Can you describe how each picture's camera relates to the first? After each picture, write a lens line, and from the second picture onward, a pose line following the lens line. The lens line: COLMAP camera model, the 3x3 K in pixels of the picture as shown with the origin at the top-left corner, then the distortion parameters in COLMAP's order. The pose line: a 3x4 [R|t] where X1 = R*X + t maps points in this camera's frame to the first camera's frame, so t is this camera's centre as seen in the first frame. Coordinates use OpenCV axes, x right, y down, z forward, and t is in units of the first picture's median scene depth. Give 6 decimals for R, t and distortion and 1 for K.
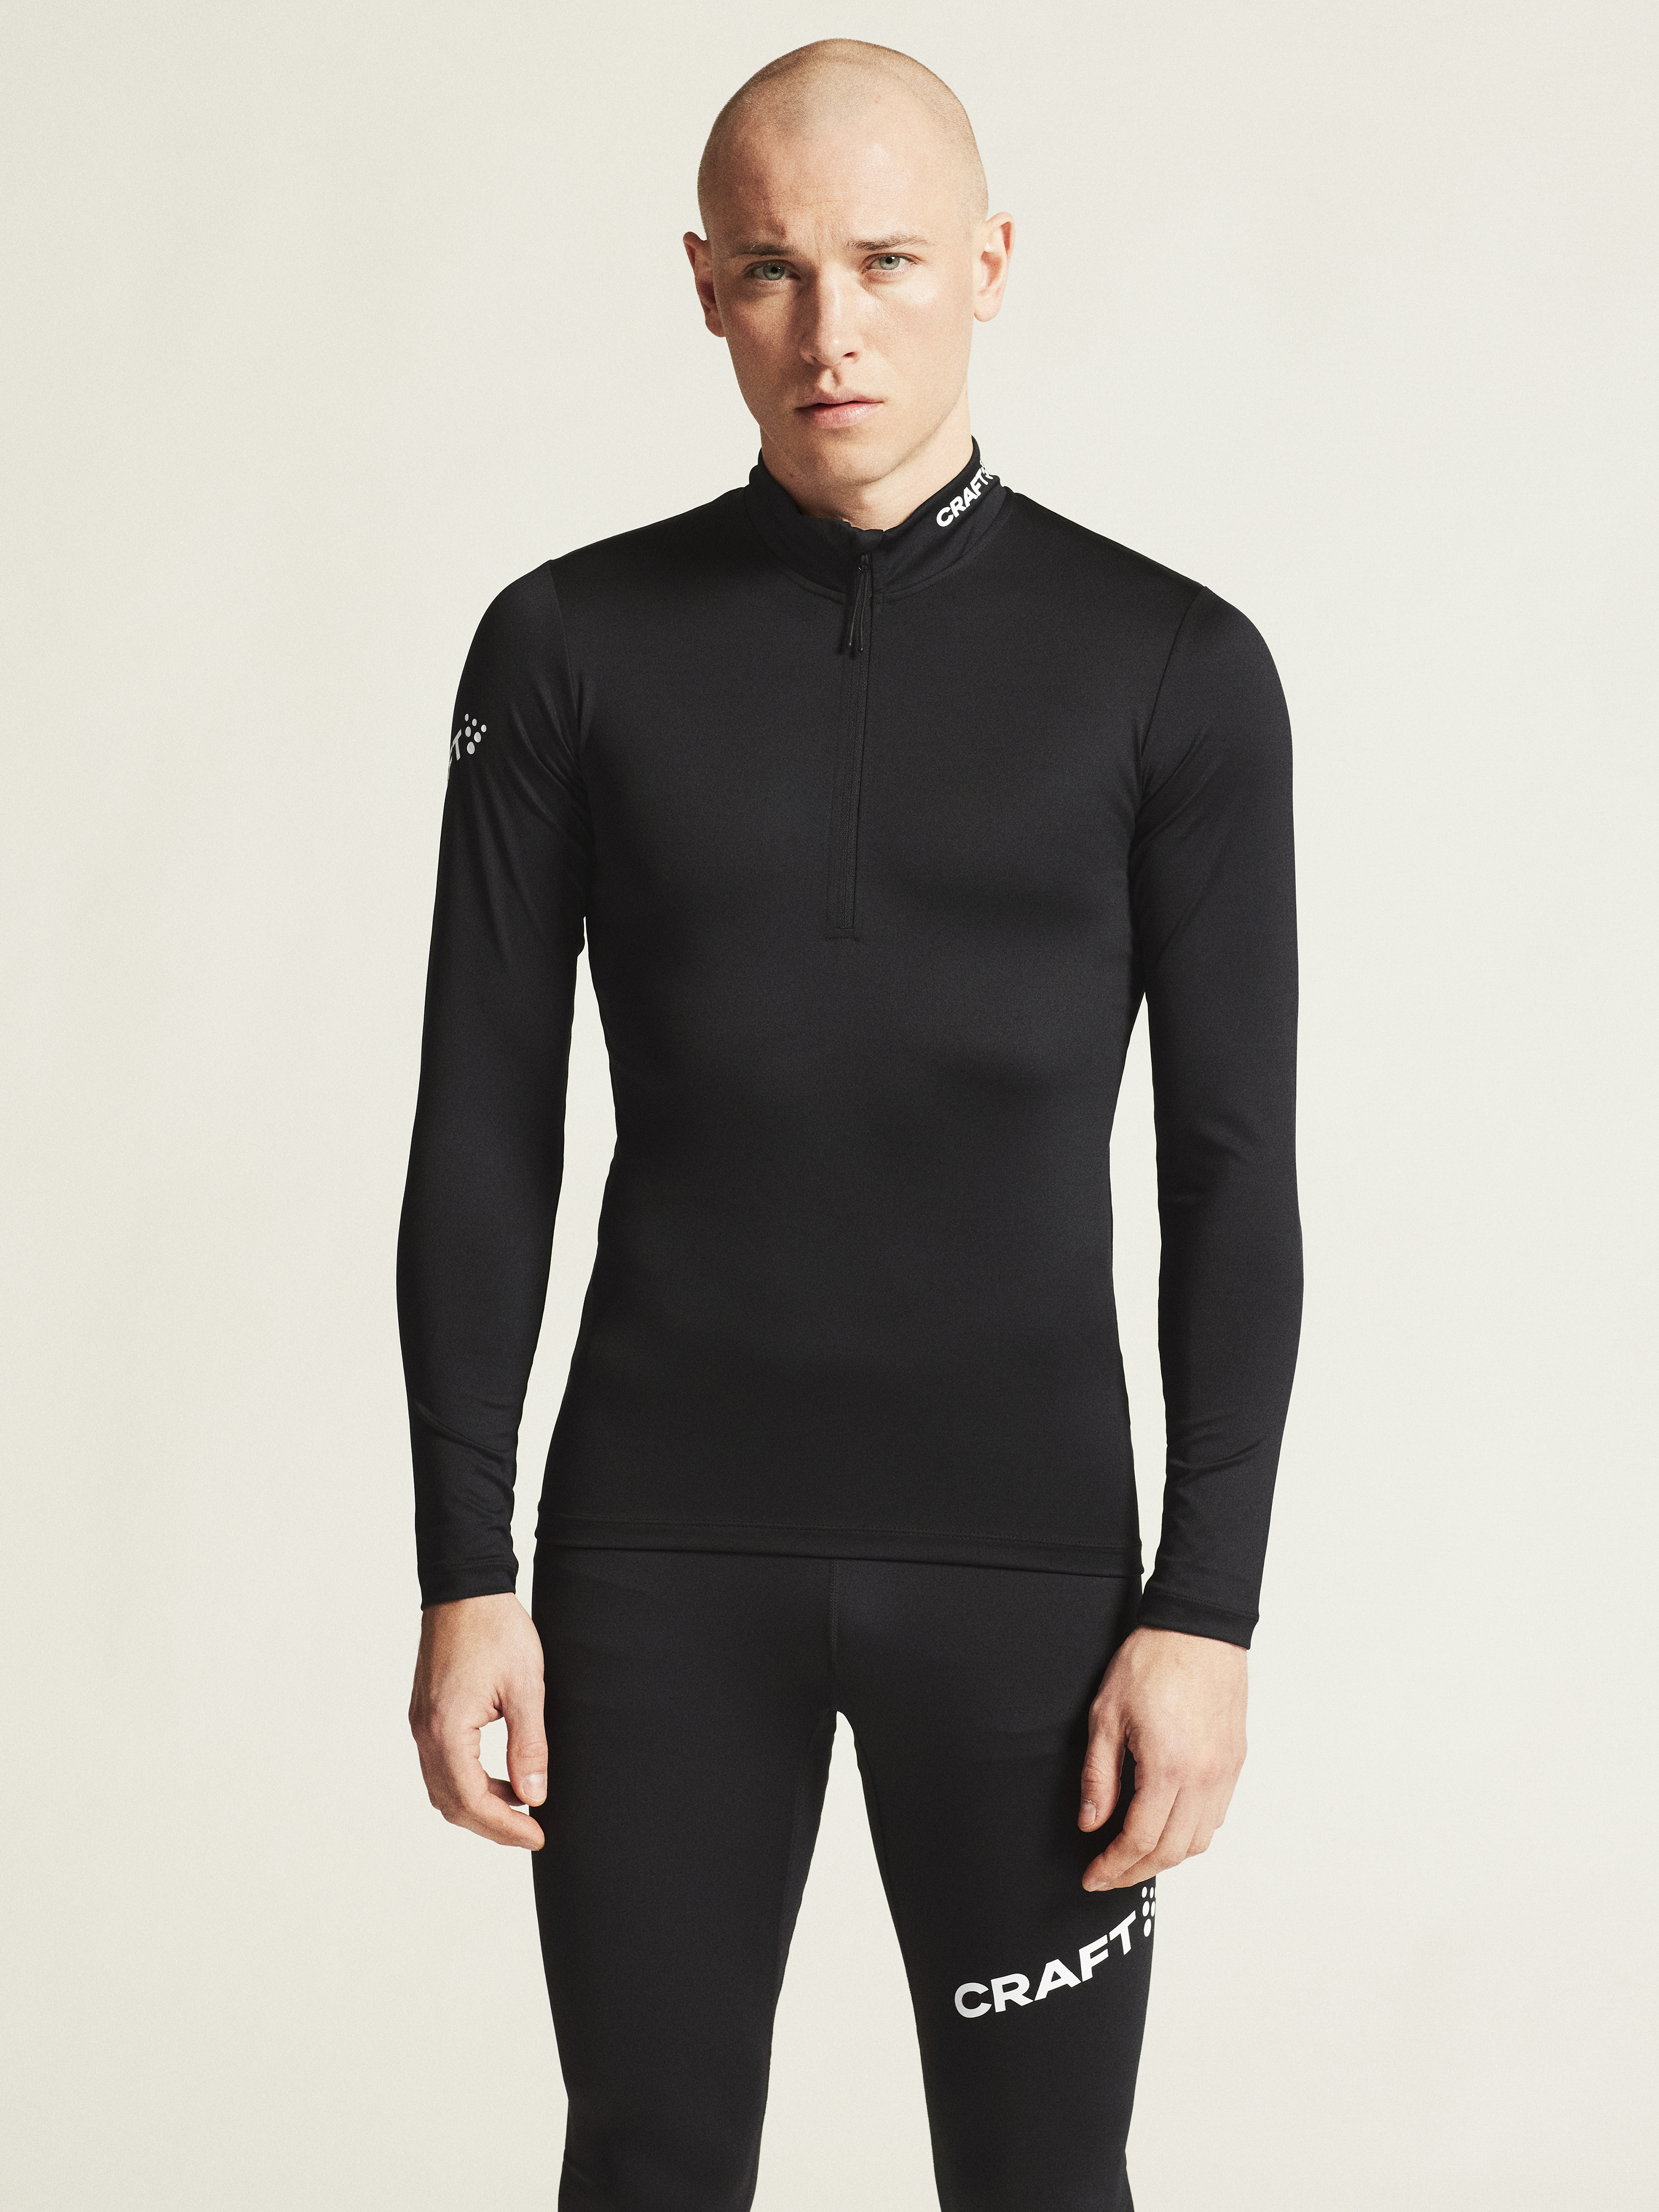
lens RADIAL K [[5251.7, 0, 829.5], [0, 5251.7, 1106.0], [0, 0, 1]] dist [1.273446, -30.834830]
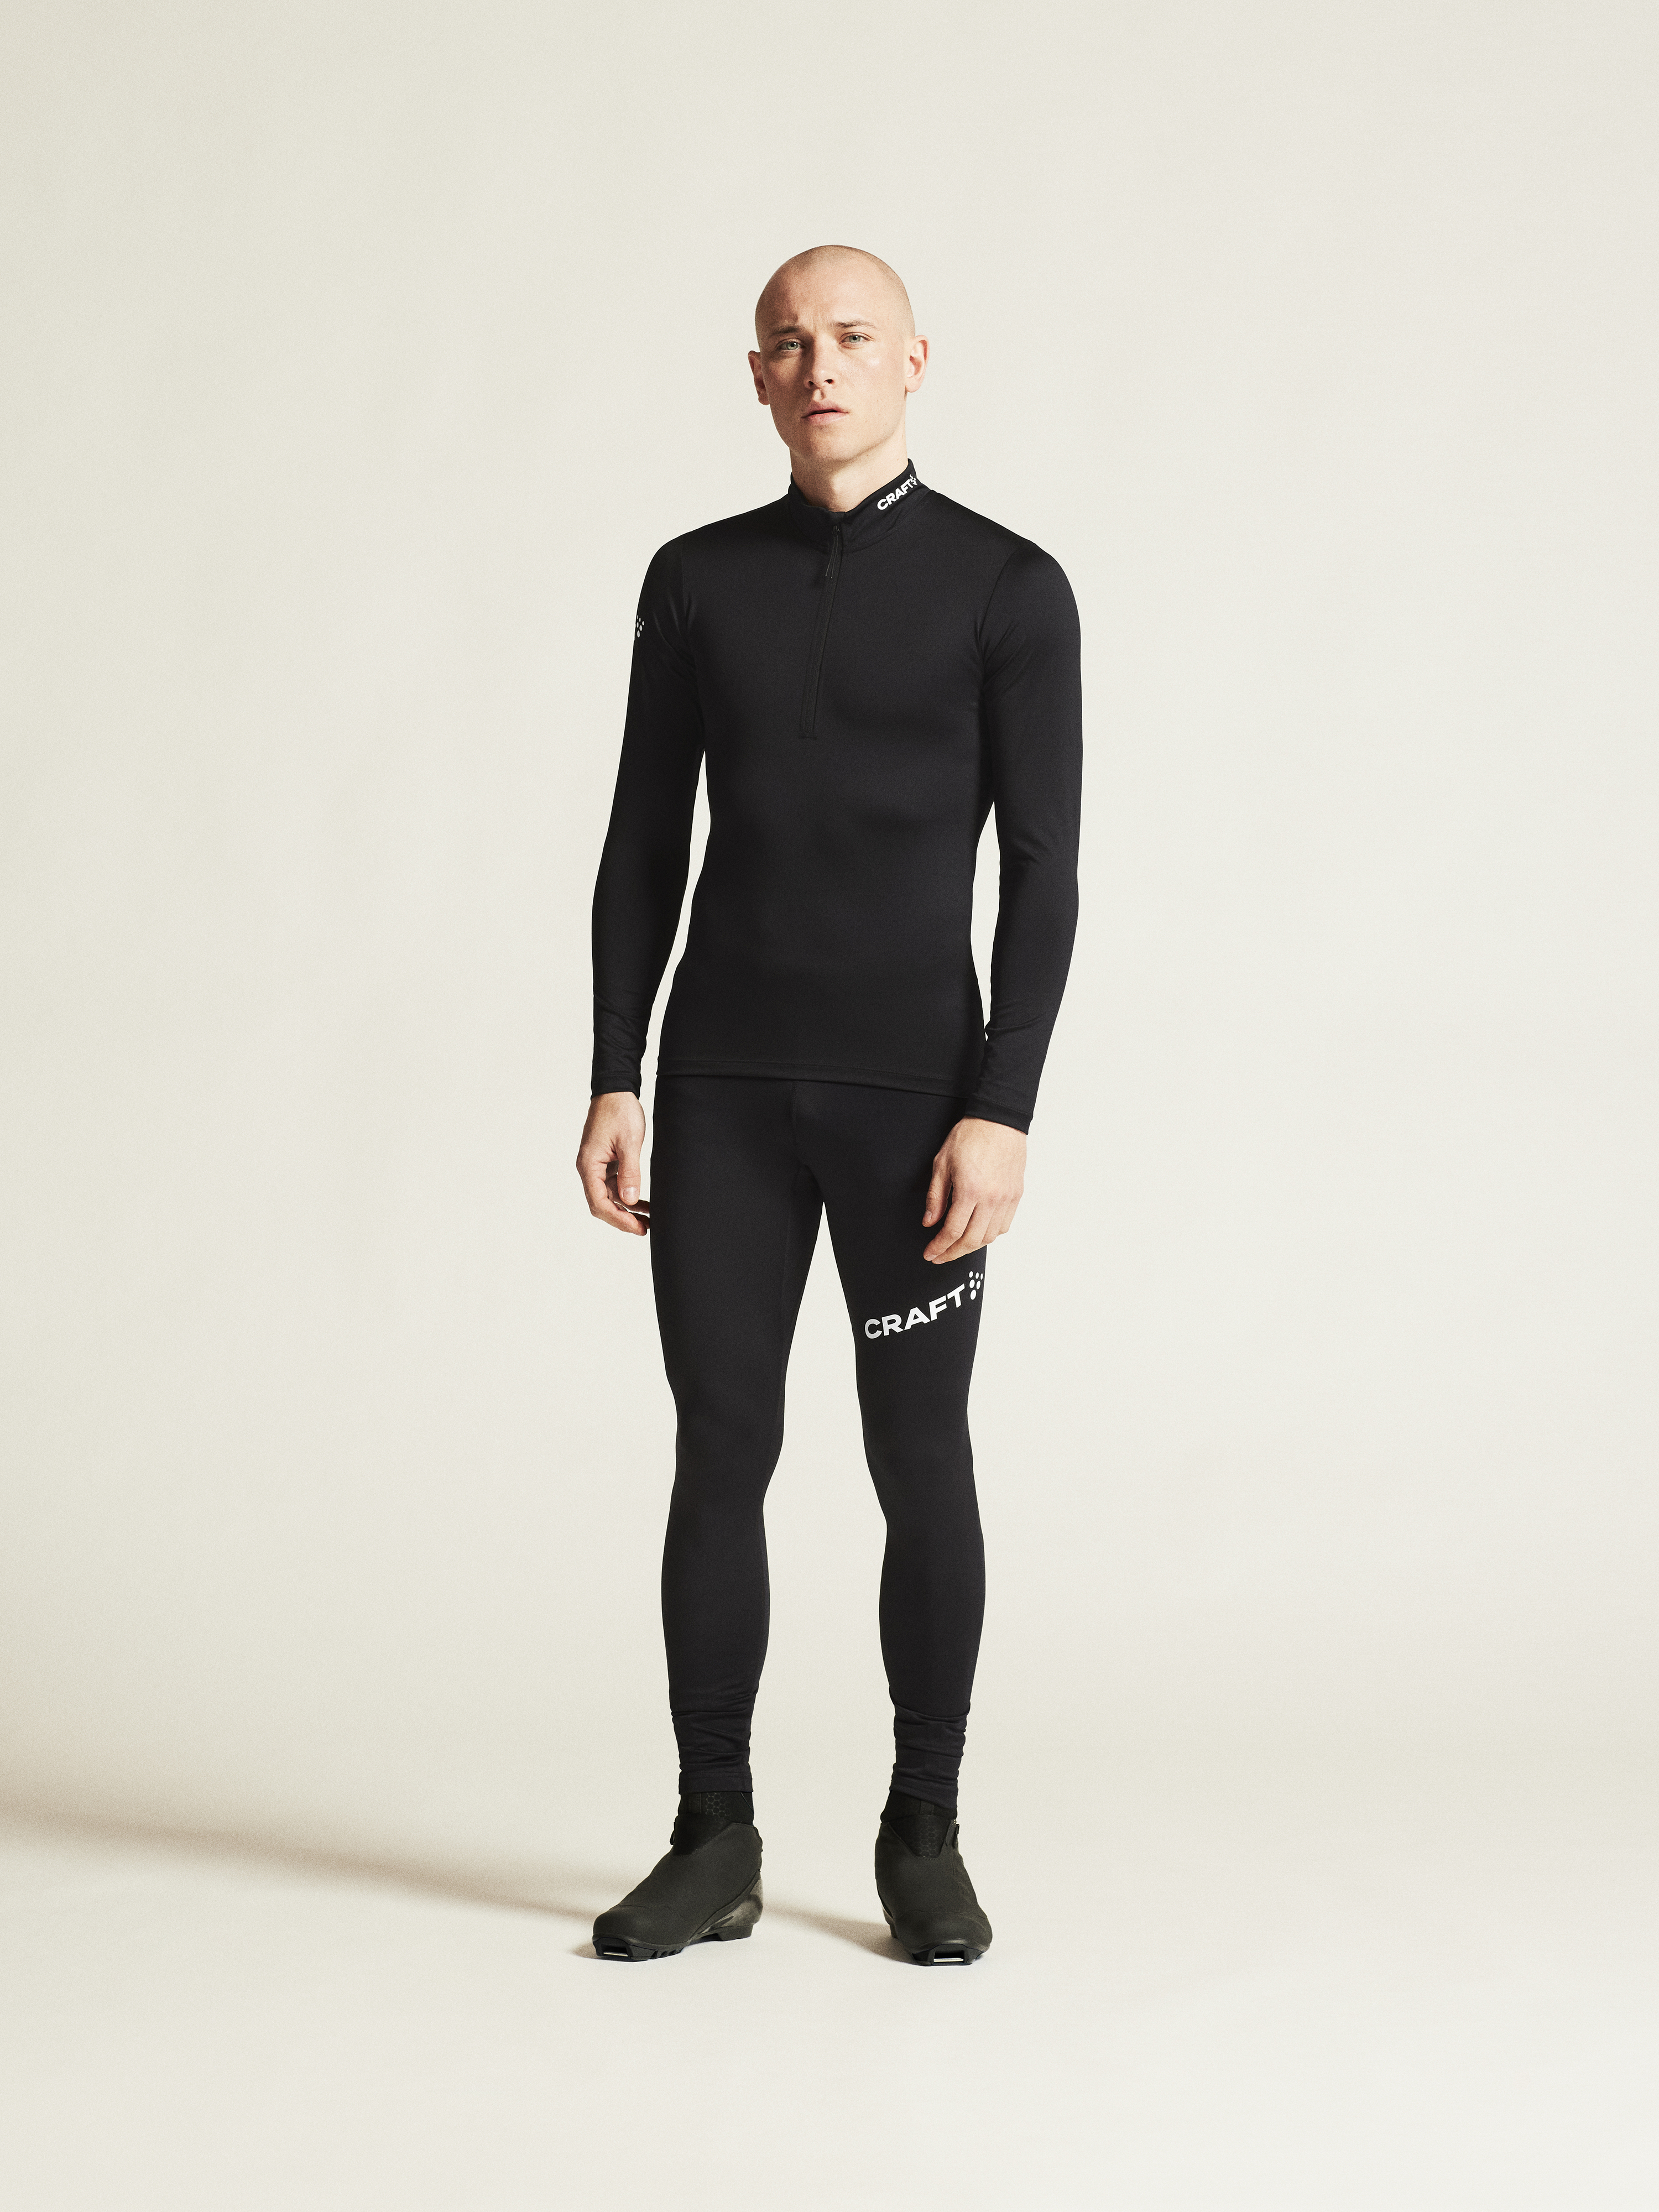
lens RADIAL K [[5251.7, 0, 829.5], [0, 5251.7, 1106.0], [0, 0, 1]] dist [1.273446, -30.834830]
pose [[0.998518, 0.032908, 0.043338, -0.066094], [-0.038040, 0.991616, 0.123493, -0.127325], [-0.038911, -0.124959, 0.991399, -0.765653]]
